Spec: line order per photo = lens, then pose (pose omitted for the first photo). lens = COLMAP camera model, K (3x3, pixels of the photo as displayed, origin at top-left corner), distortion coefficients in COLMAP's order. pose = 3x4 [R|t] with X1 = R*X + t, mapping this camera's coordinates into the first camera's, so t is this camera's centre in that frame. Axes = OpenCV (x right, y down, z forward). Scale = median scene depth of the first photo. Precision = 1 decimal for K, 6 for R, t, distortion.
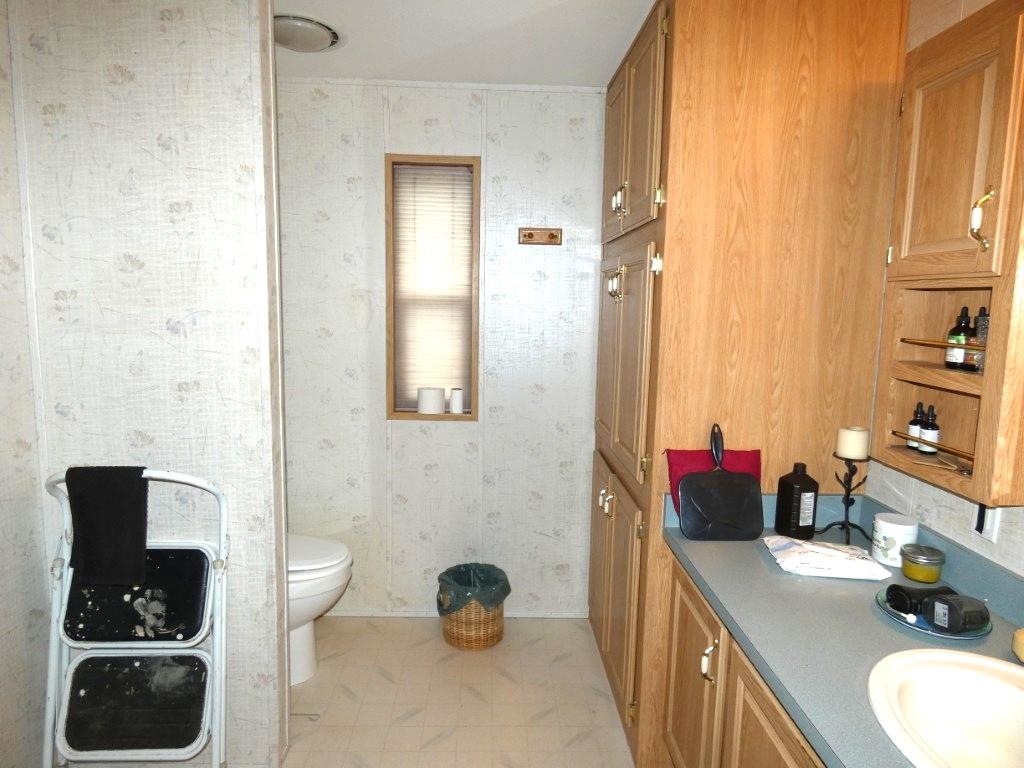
lens RADIAL K [[611.1, 0, 512.6], [0, 611.1, 381.2], [0, 0, 1]] dist [-0.010373, 0.004112]
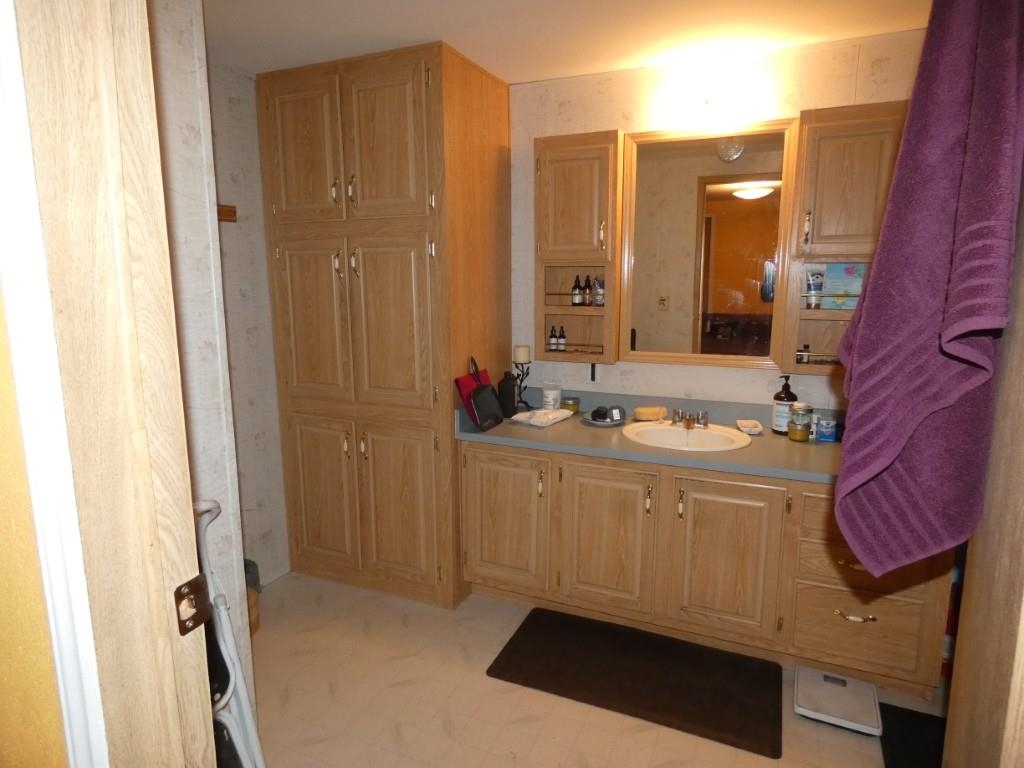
lens RADIAL K [[611.1, 0, 509.7], [0, 611.1, 381.9], [0, 0, 1]] dist [-0.010373, 0.004112]
pose [[0.429117, -0.177550, 0.885627, -1.227074], [0.128923, 0.982491, 0.134502, -0.074130], [-0.894001, 0.056461, 0.444494, 0.298172]]
